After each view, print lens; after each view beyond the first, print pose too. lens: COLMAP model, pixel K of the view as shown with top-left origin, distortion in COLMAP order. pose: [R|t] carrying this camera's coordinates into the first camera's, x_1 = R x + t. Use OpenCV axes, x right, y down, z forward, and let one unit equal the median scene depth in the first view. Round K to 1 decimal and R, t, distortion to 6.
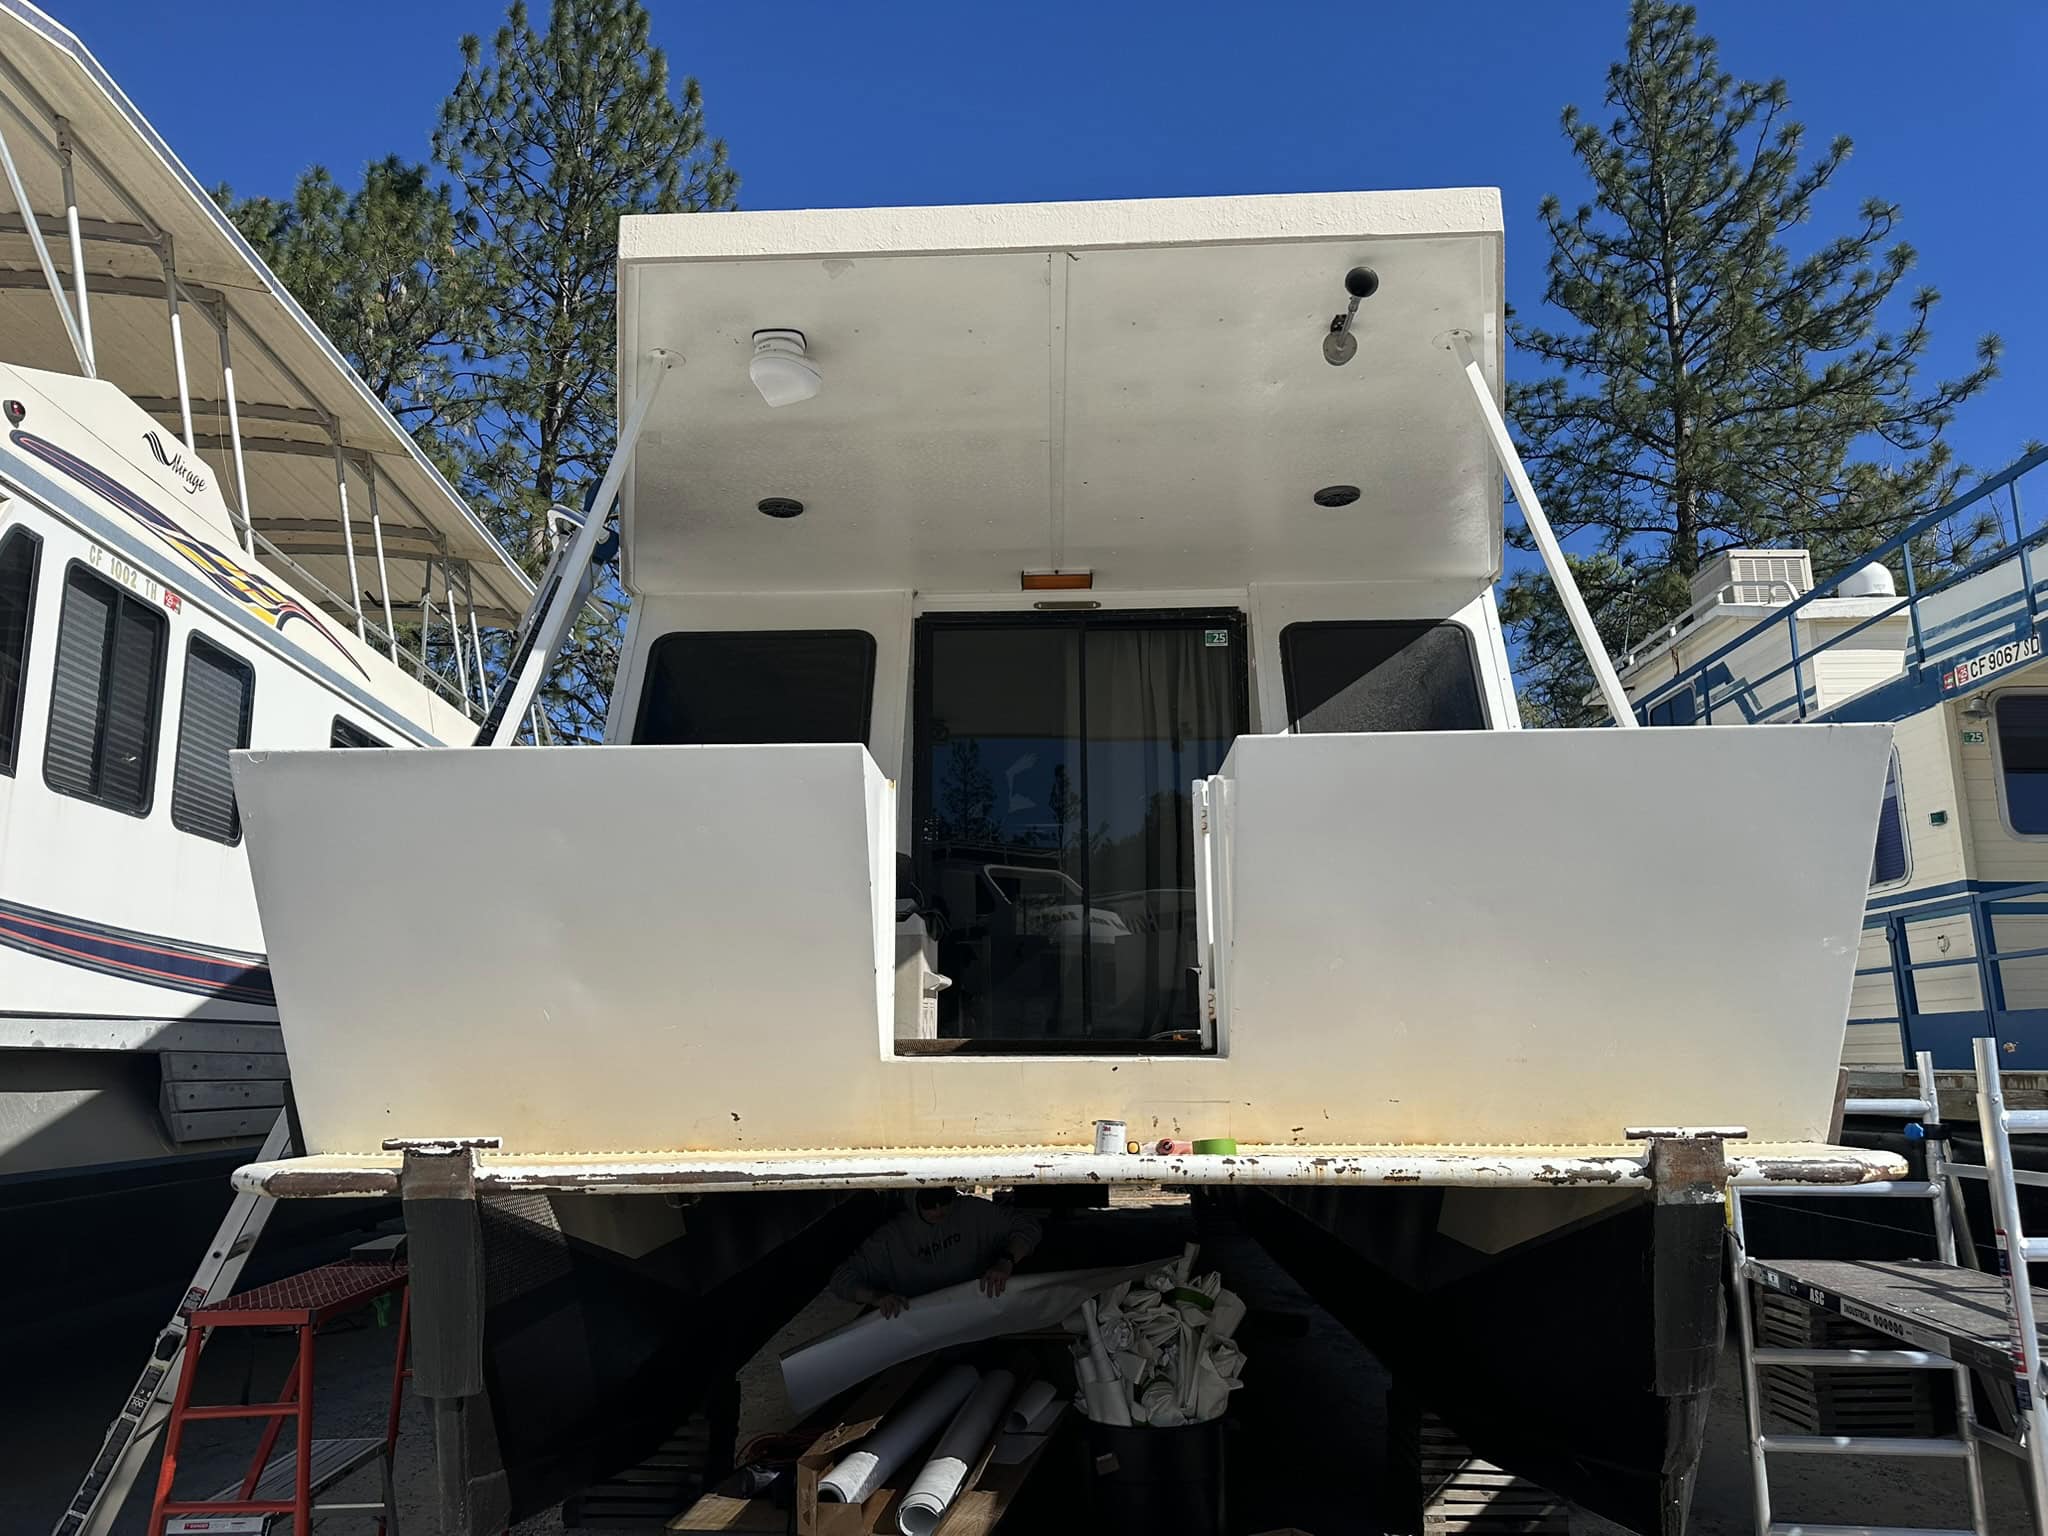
lens RADIAL K [[1483.3, 0, 1016.8], [0, 1483.3, 770.2], [0, 0, 1]] dist [0.009380, -0.009919]
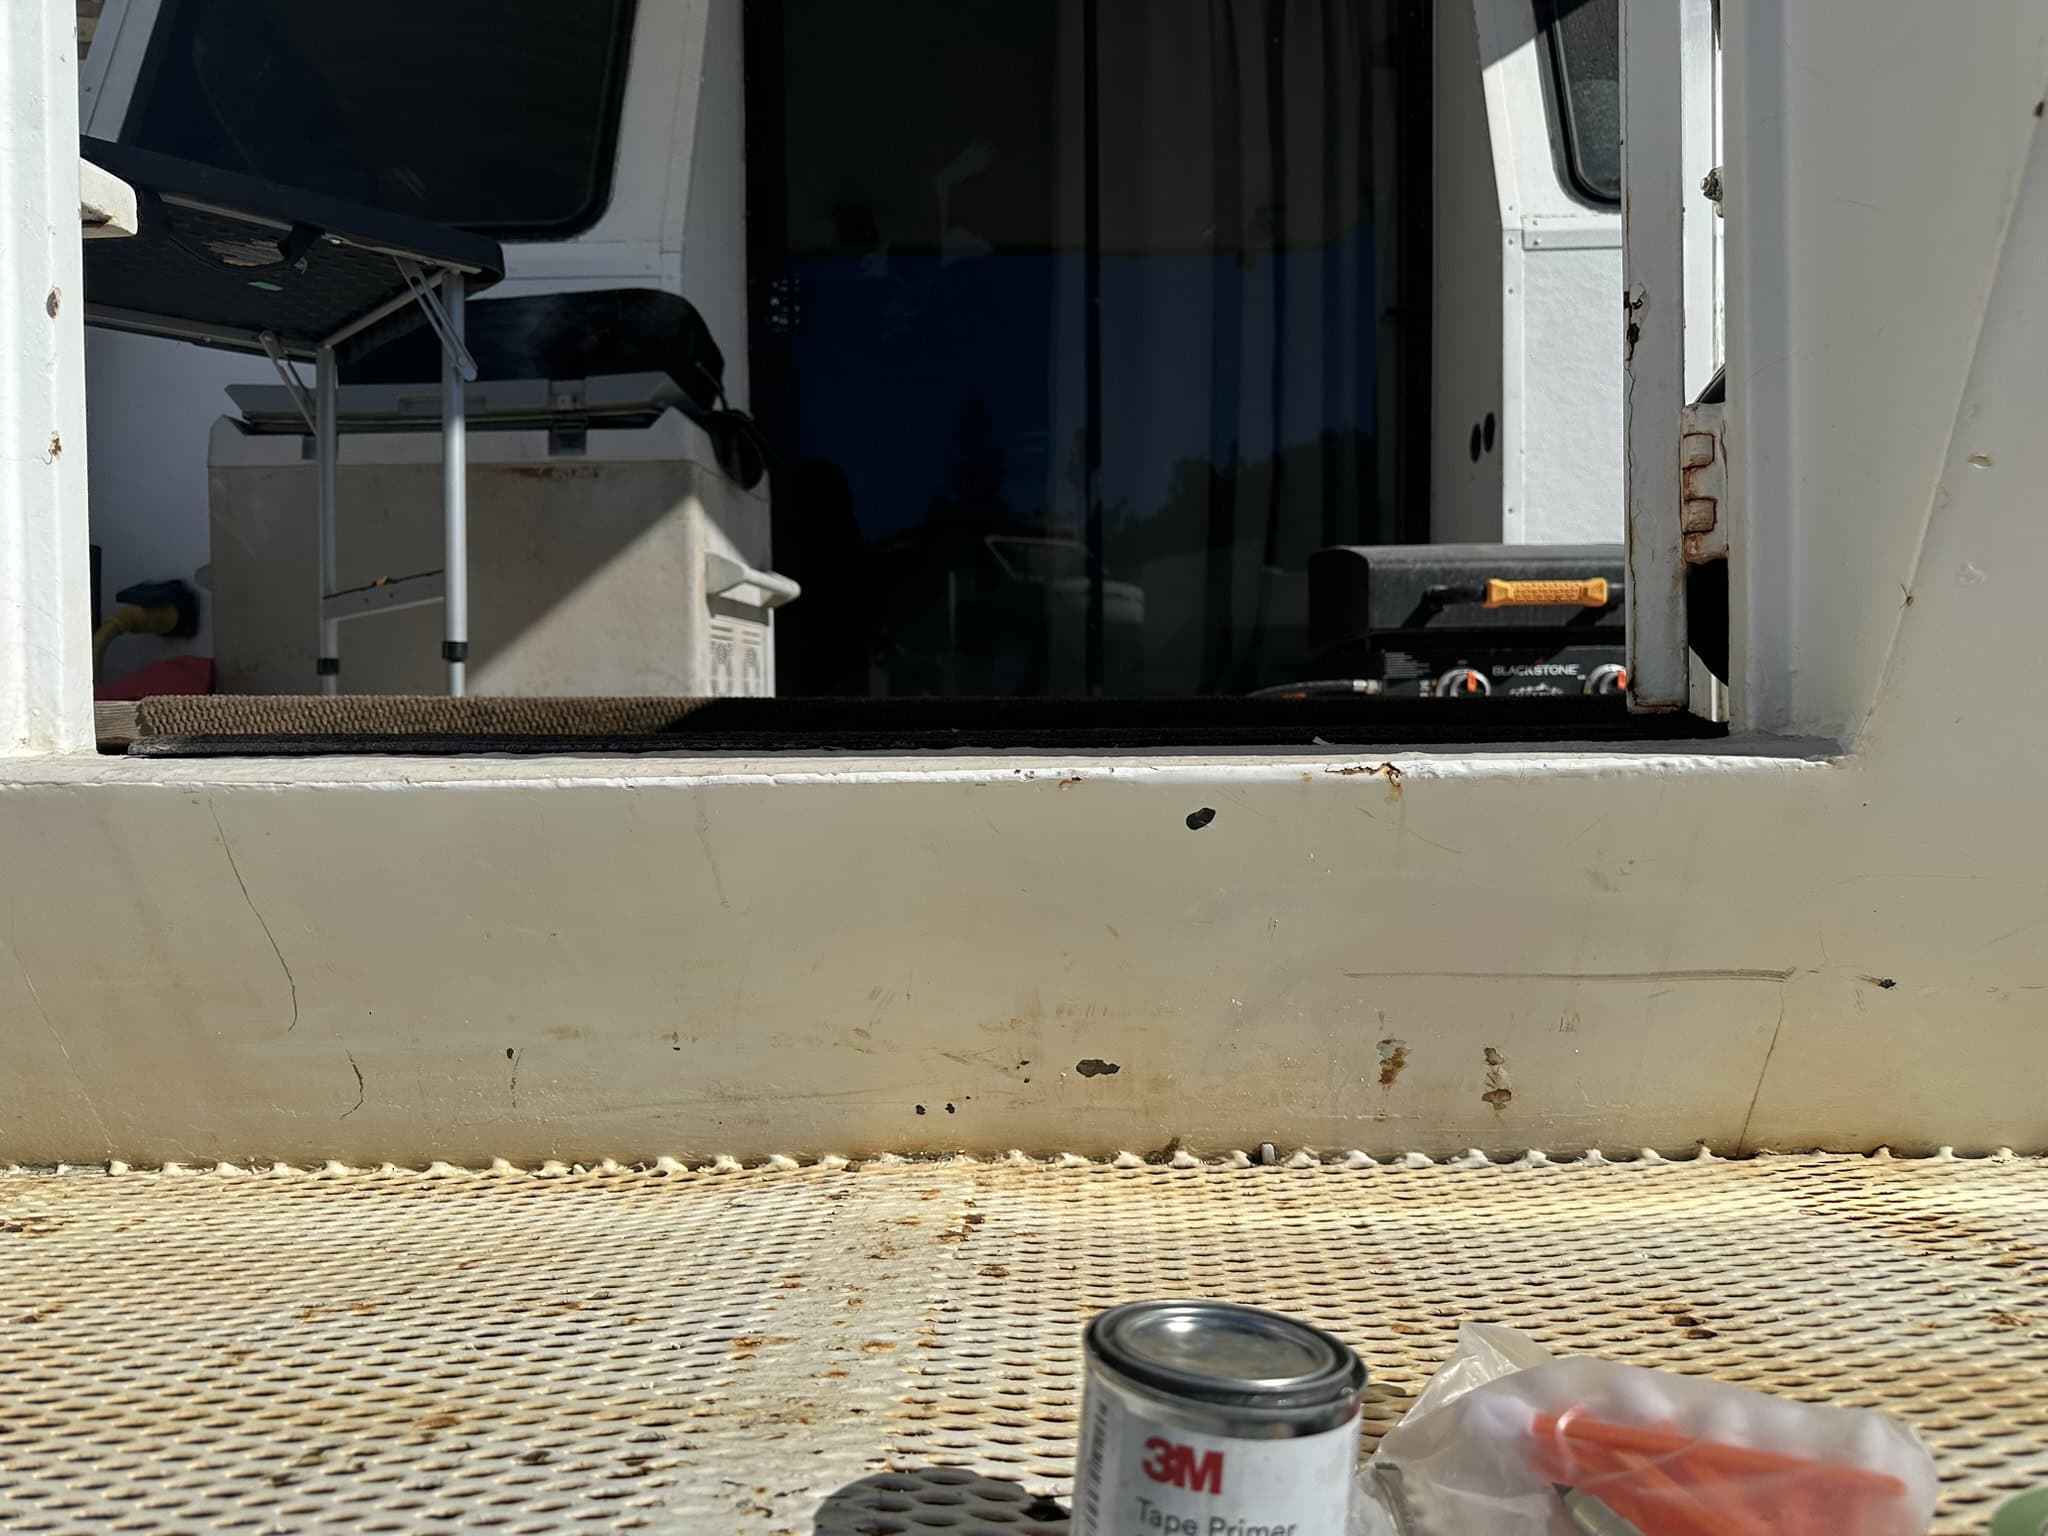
lens RADIAL K [[1483.3, 0, 1023.2], [0, 1483.3, 768.7], [0, 0, 1]] dist [0.009380, -0.009919]
pose [[0.999970, -0.002206, -0.007411, 0.029319], [0.003680, 0.978723, 0.205152, 0.102718], [0.006800, -0.205173, 0.978702, 0.534706]]
